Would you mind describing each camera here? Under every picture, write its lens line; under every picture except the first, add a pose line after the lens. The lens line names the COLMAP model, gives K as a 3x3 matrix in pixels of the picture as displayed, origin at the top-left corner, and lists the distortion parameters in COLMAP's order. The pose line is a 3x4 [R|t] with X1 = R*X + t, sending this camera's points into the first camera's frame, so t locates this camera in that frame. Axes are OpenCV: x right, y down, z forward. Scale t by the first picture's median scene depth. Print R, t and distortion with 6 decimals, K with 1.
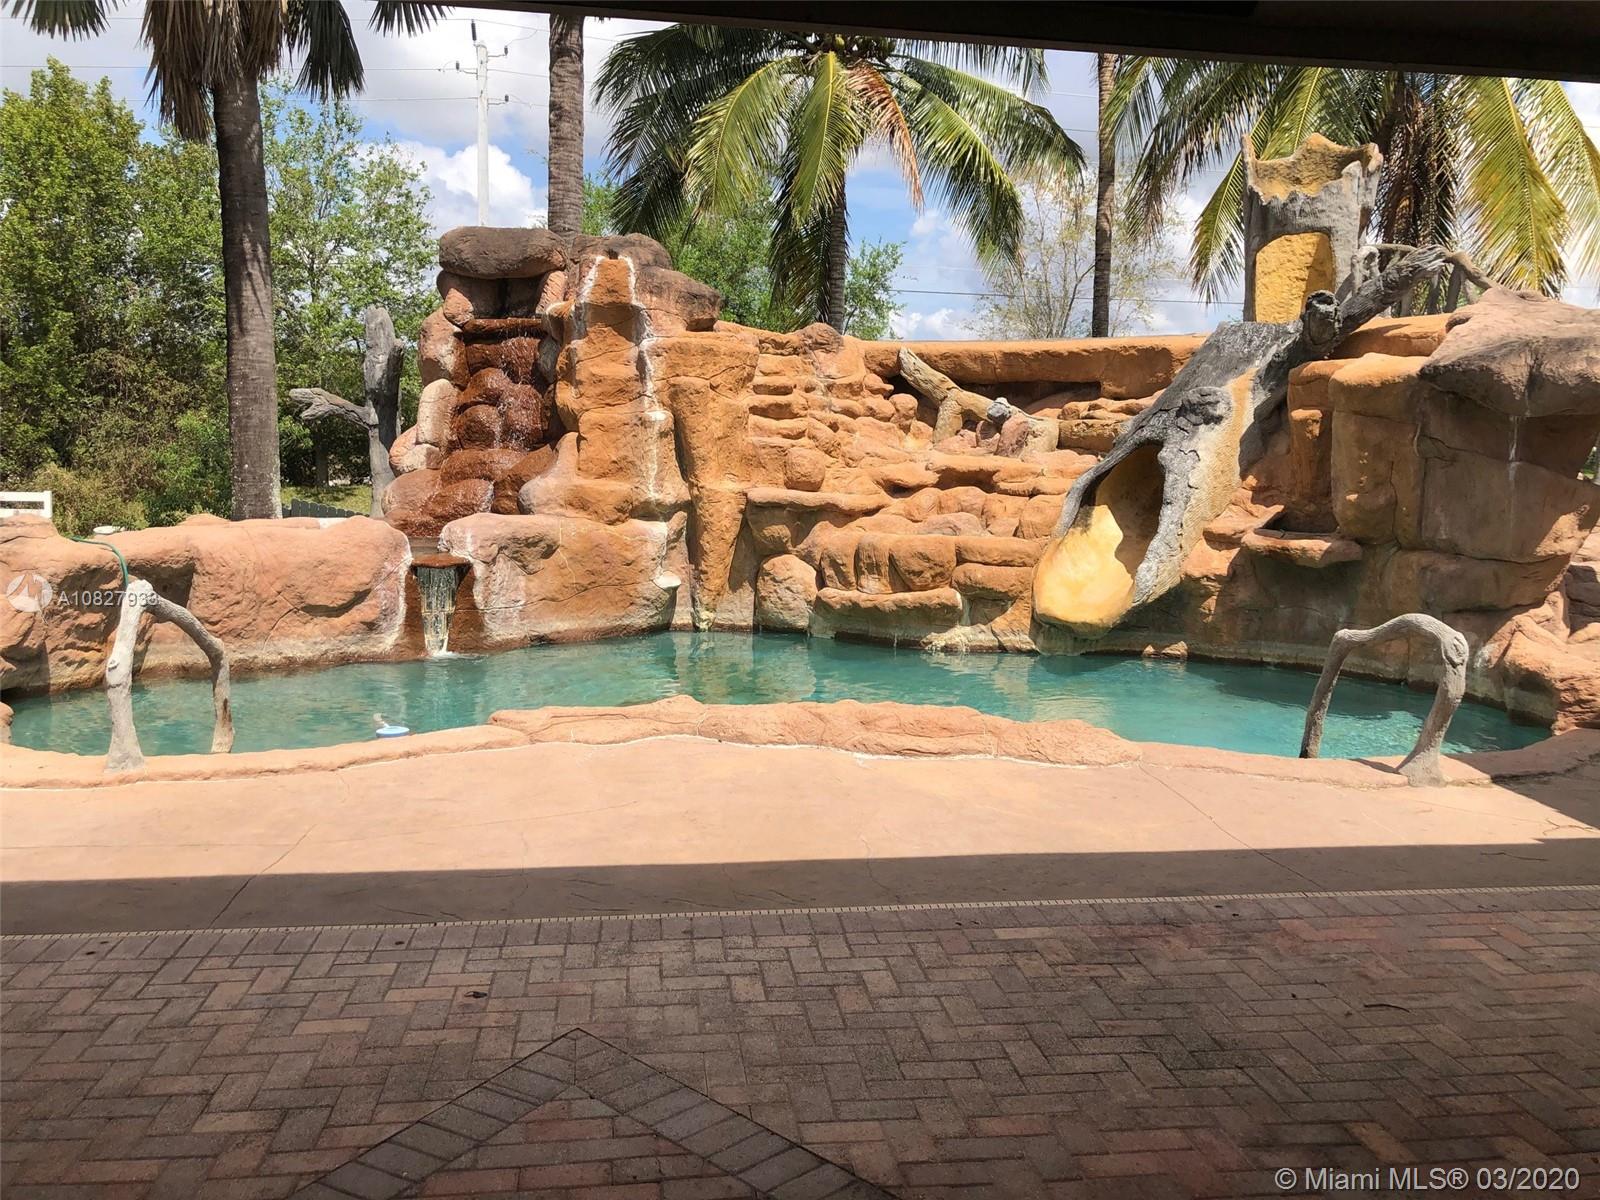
lens RADIAL K [[1301.3, 0, 802.2], [0, 1301.3, 600.0], [0, 0, 1]] dist [0.030362, 0.000734]
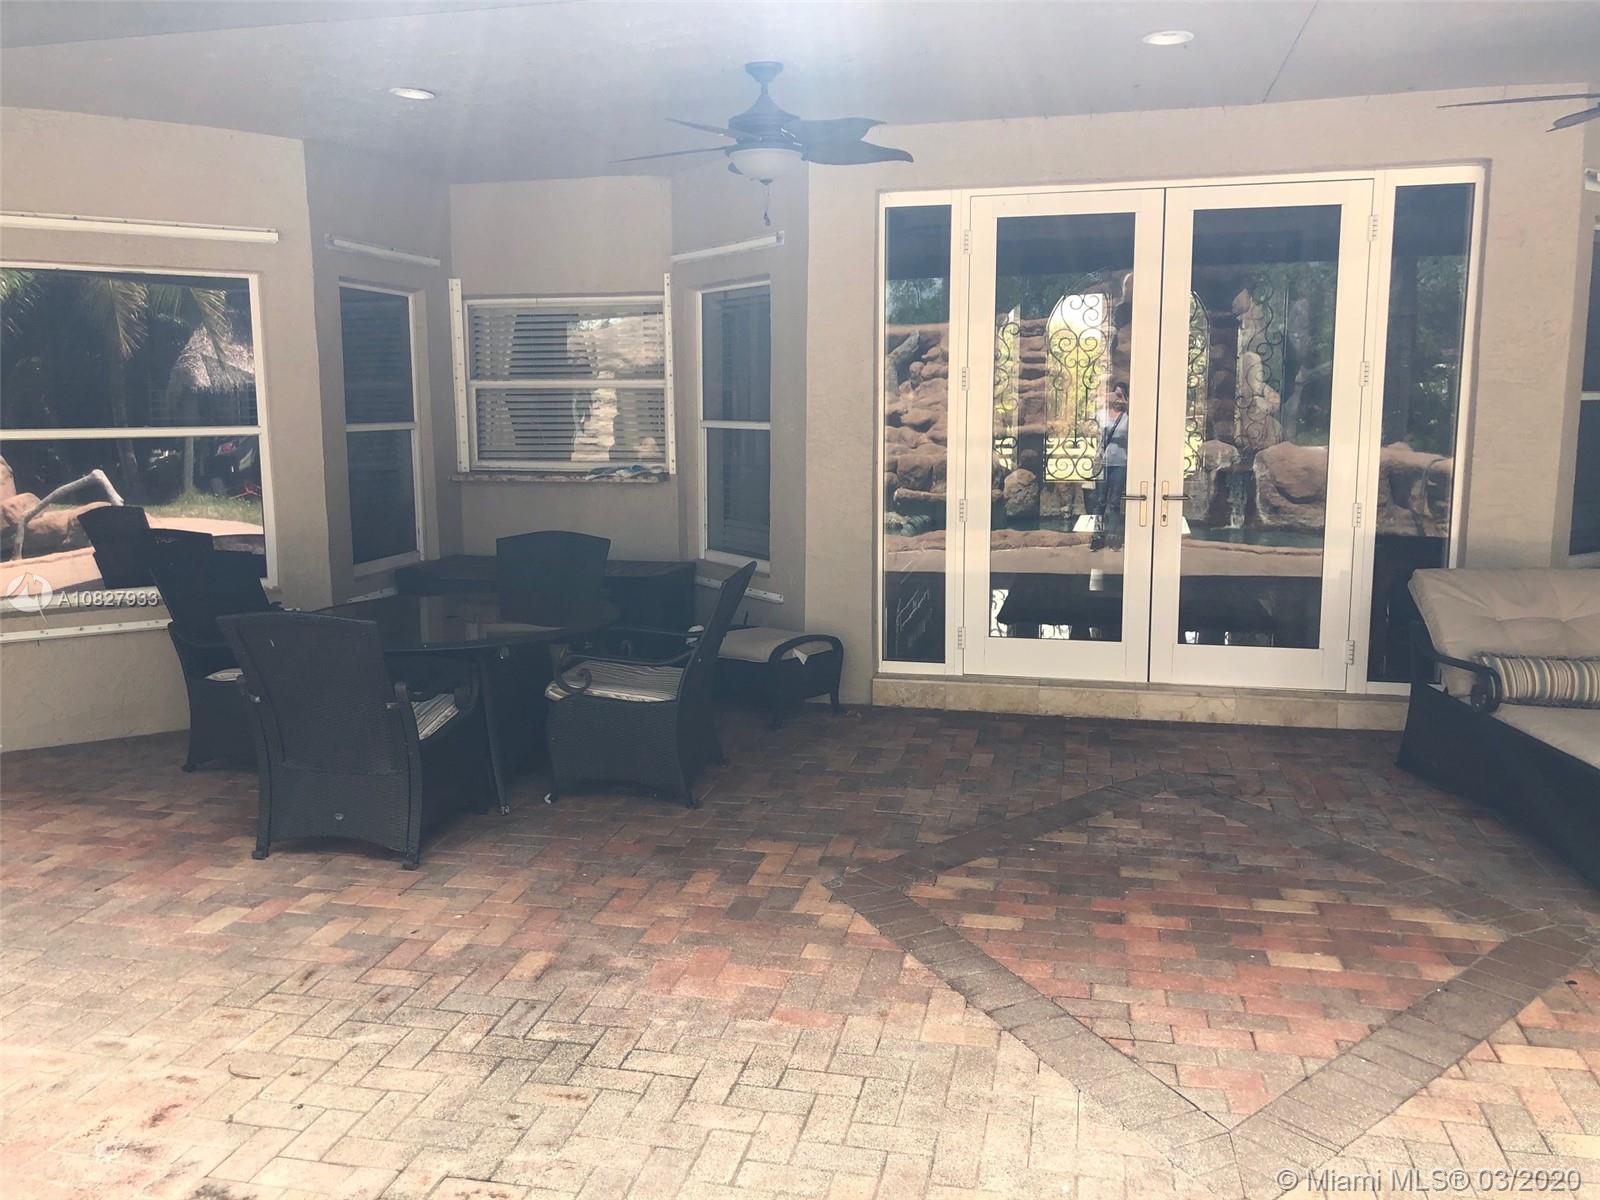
lens RADIAL K [[1301.3, 0, 798.8], [0, 1301.3, 592.0], [0, 0, 1]] dist [0.030362, 0.000734]
pose [[-0.936042, -0.067615, 0.345330, -0.151134], [0.030016, 0.962446, 0.269808, -0.192391], [-0.350605, 0.262917, -0.898861, 1.489392]]
